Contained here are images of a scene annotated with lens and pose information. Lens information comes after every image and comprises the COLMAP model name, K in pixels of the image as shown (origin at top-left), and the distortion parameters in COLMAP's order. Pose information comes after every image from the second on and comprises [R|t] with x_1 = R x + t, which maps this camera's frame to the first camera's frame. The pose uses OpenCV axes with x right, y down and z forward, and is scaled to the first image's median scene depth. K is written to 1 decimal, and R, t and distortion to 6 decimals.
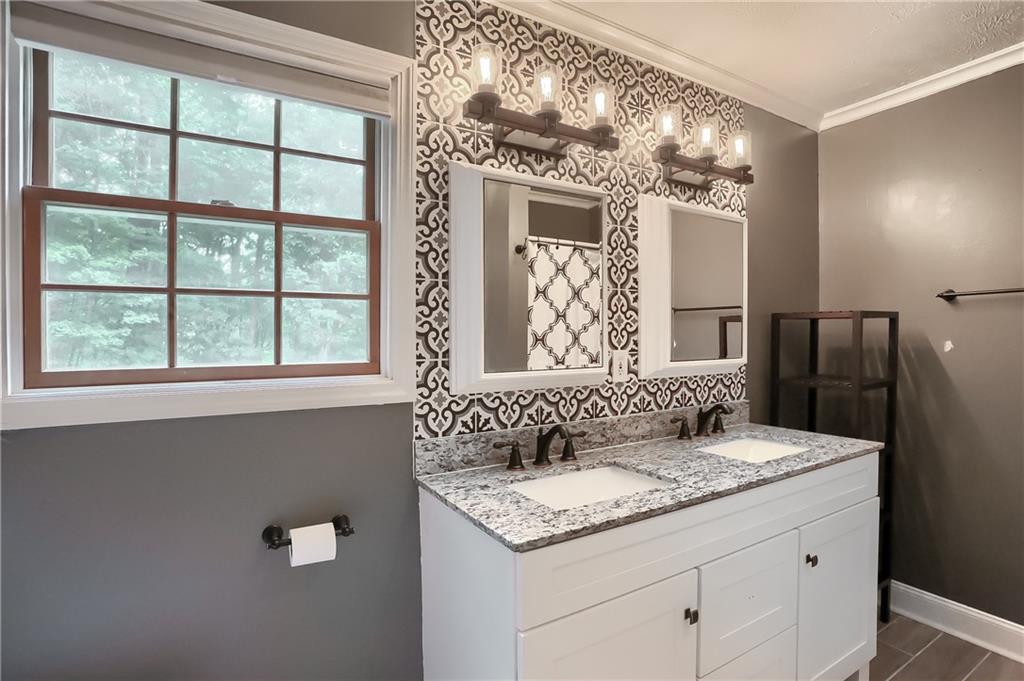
lens RADIAL K [[532.6, 0, 511.9], [0, 532.6, 336.4], [0, 0, 1]] dist [-0.061639, 0.030342]
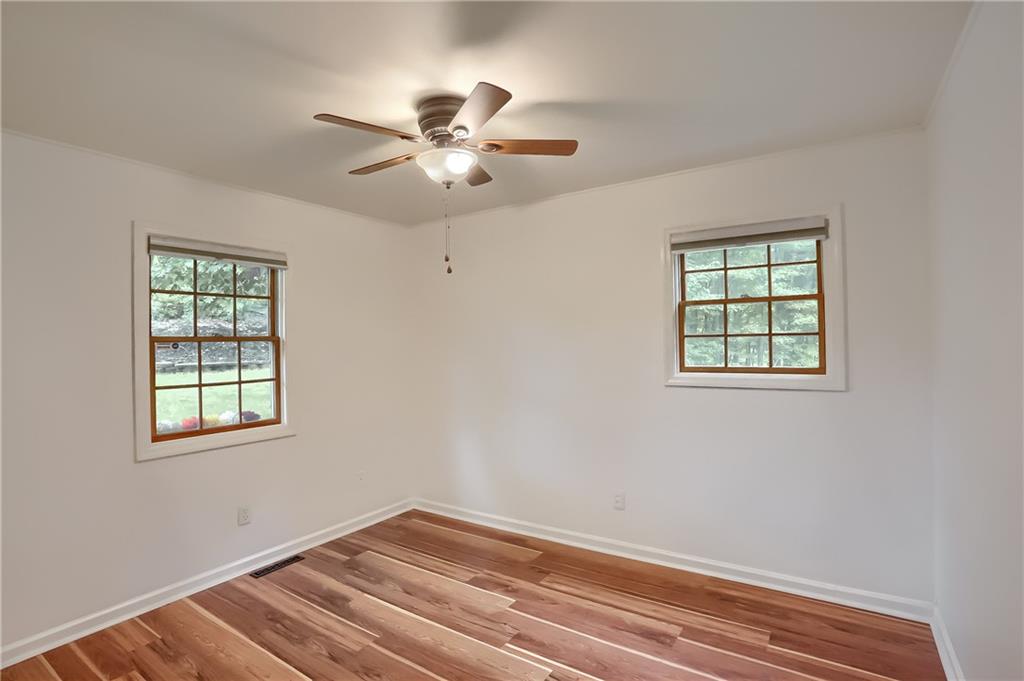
lens RADIAL K [[507.9, 0, 512.0], [0, 507.9, 340.5], [0, 0, 1]] dist [-0.061281, 0.023498]
pose [[0.388890, -0.004634, -0.921273, 1.022442], [0.019421, 0.999806, 0.003169, -0.081577], [0.921080, -0.019124, 0.388904, -0.762236]]
